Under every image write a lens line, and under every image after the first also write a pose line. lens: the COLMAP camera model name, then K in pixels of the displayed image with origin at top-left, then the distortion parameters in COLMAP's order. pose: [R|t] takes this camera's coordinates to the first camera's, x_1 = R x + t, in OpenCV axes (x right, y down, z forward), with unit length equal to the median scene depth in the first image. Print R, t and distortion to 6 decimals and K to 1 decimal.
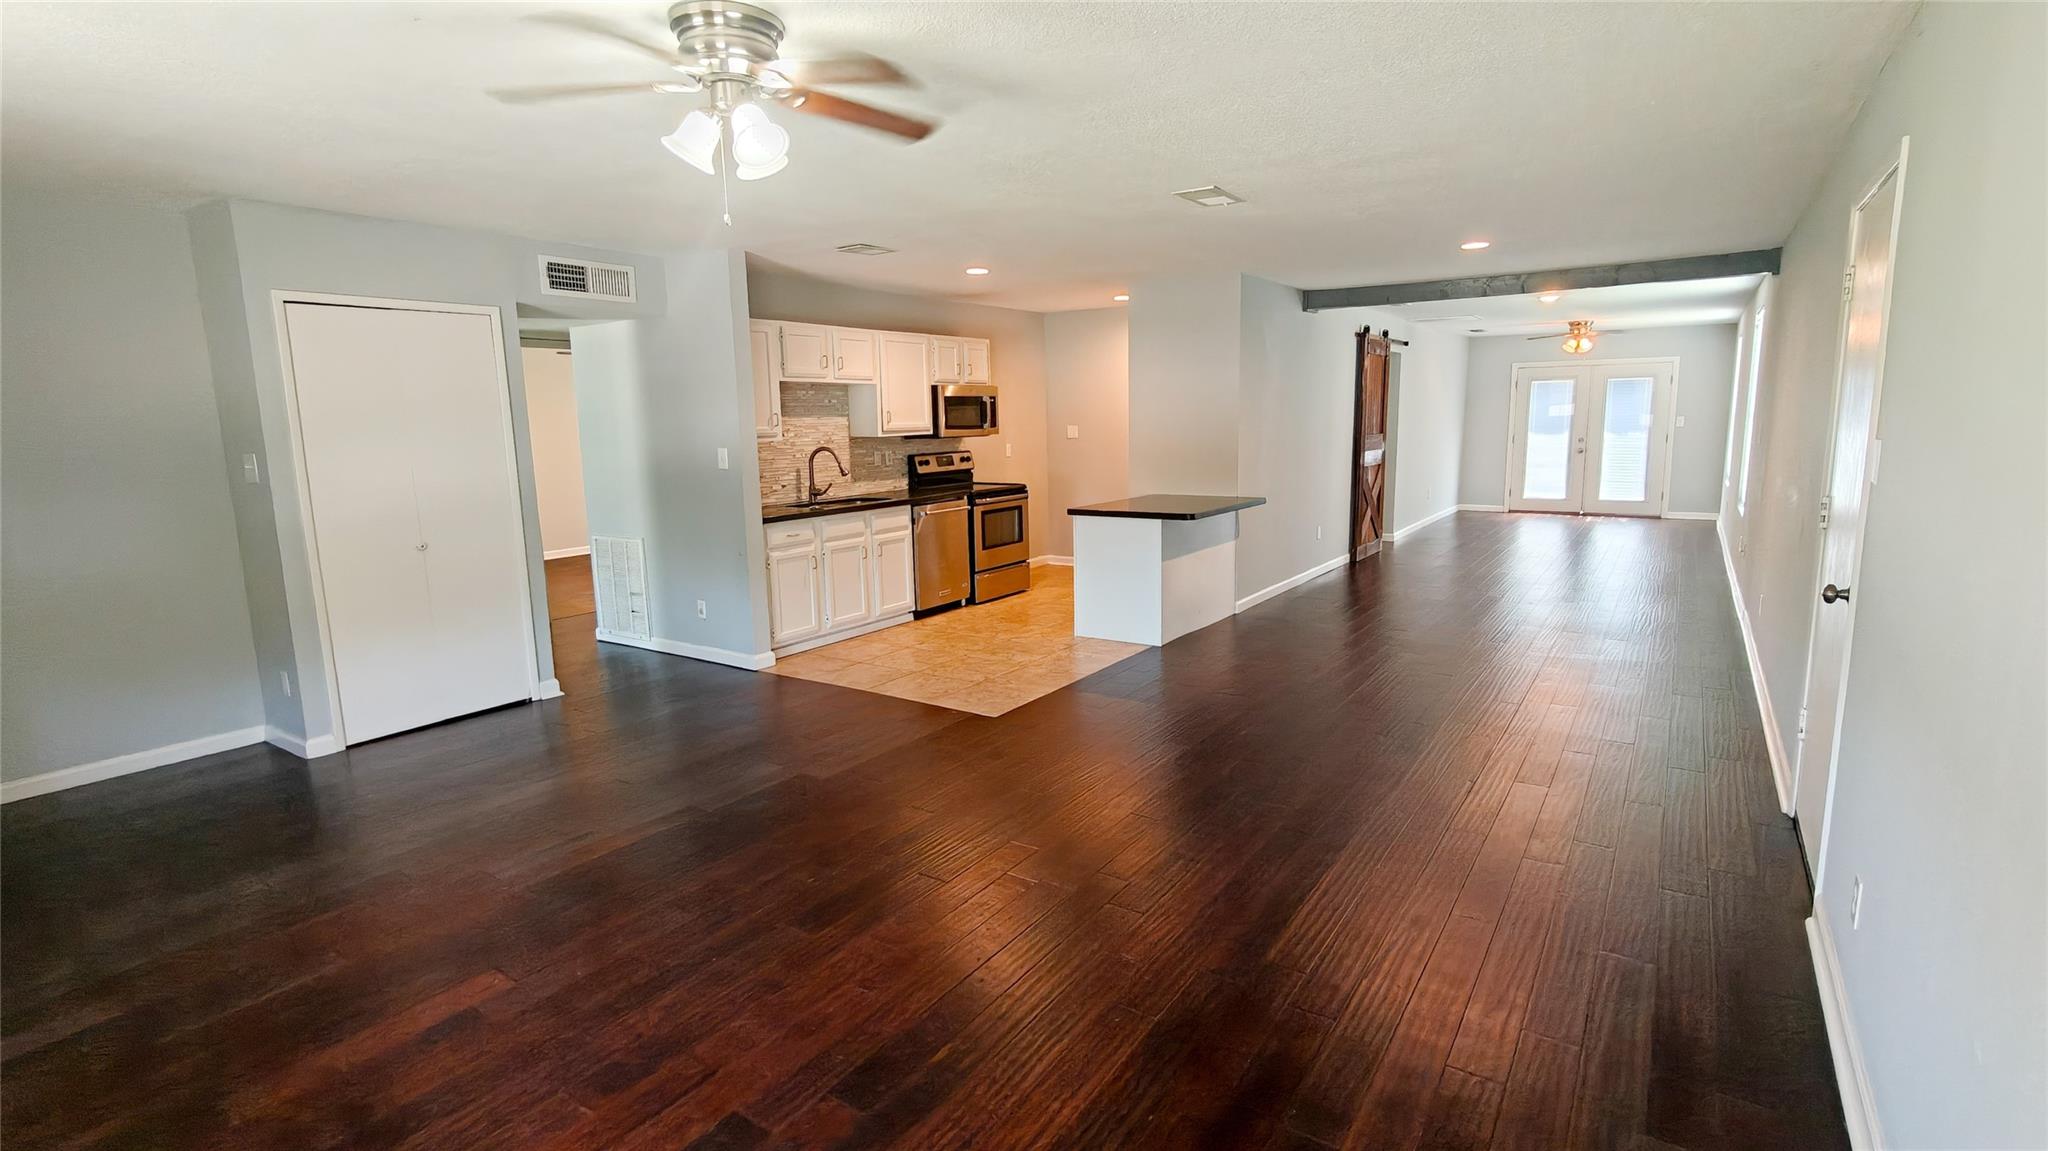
lens RADIAL K [[977.0, 0, 1024.0], [0, 977.0, 575.5], [0, 0, 1]] dist [-0.000745, 0.000075]
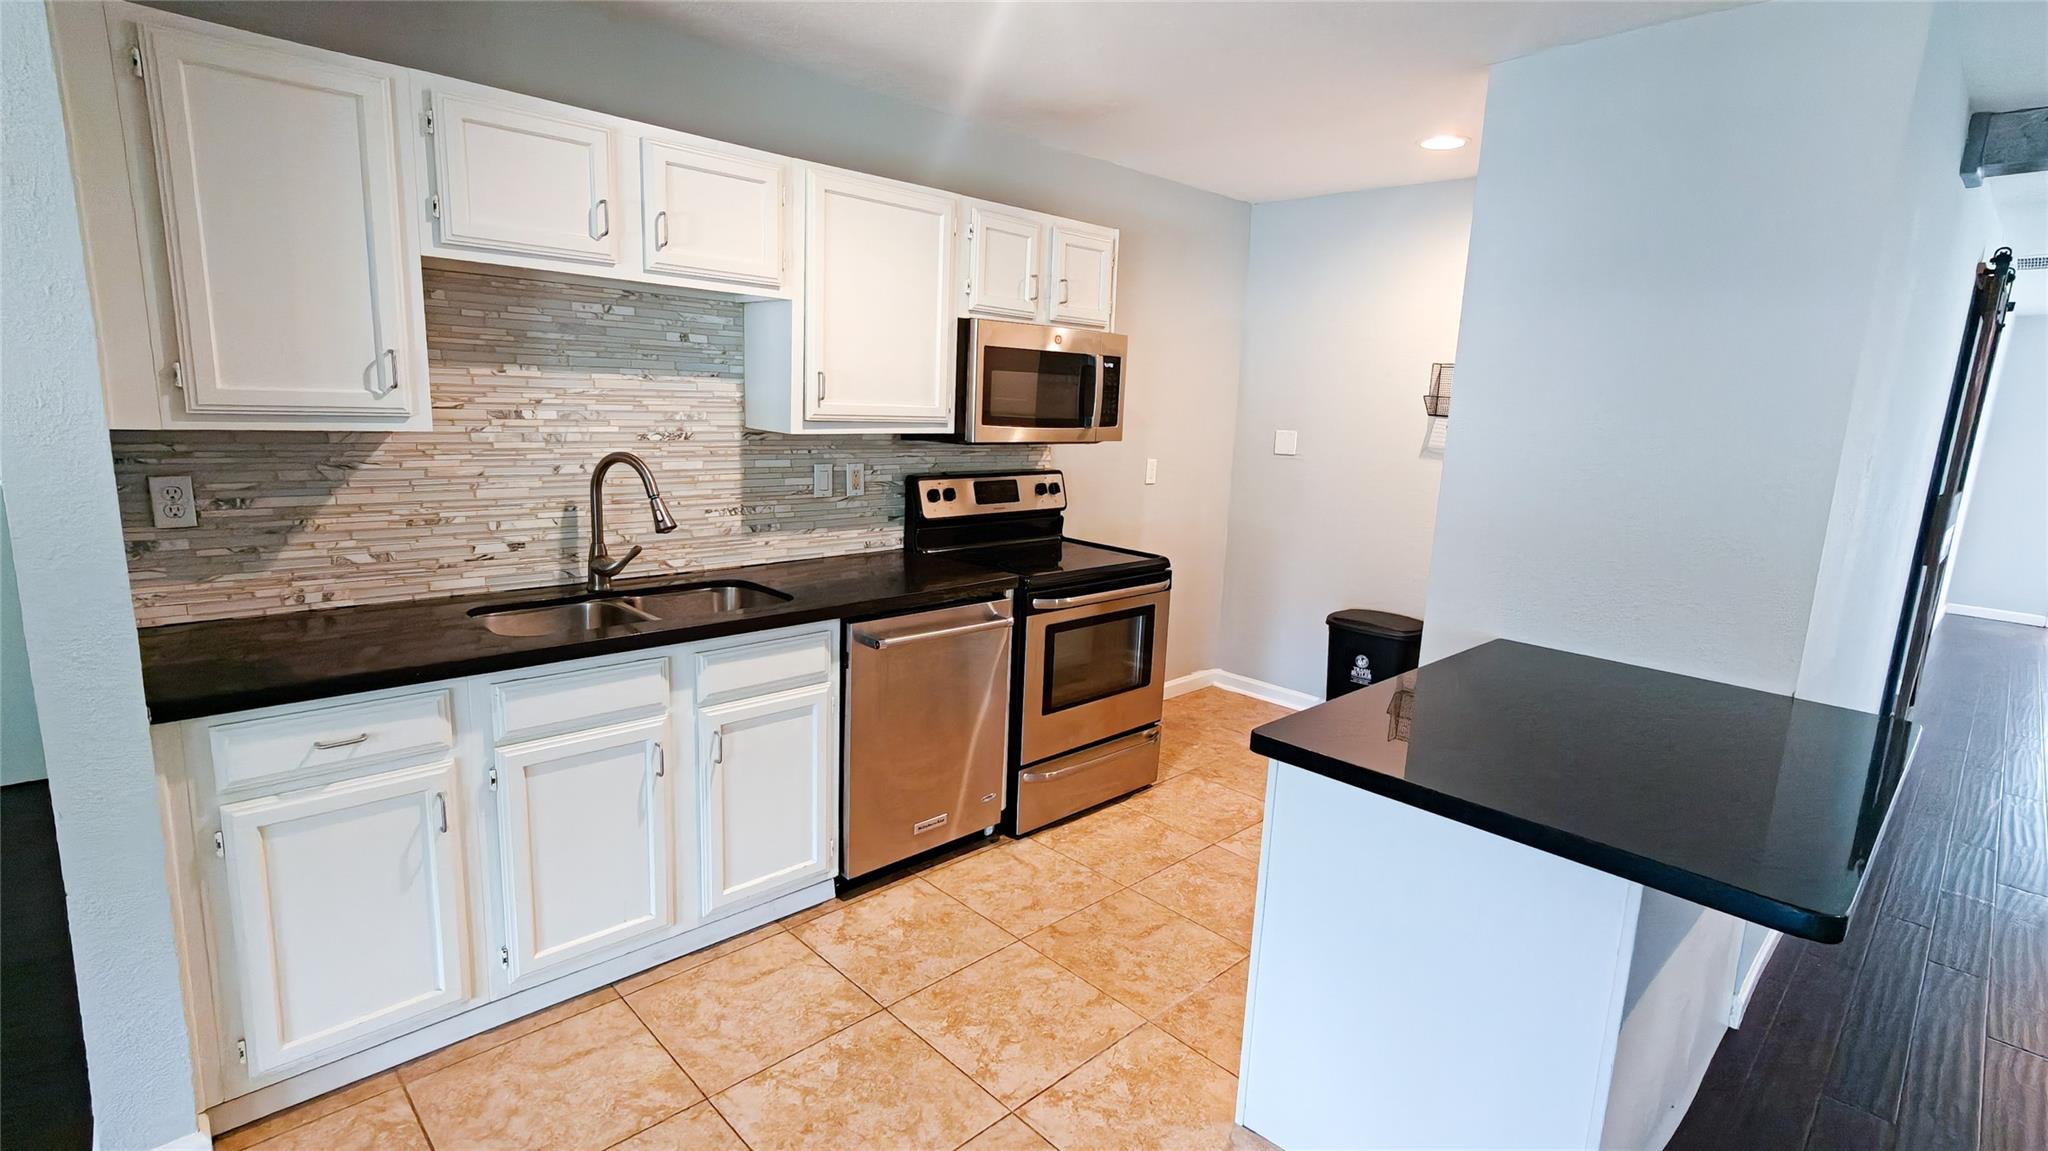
lens RADIAL K [[977.0, 0, 1024.0], [0, 977.0, 575.5], [0, 0, 1]] dist [-0.000745, 0.000075]
pose [[0.977068, 0.100549, -0.187694, 0.023144], [-0.096686, 0.994873, 0.029645, -0.098543], [0.189712, -0.010817, 0.981780, 0.584819]]
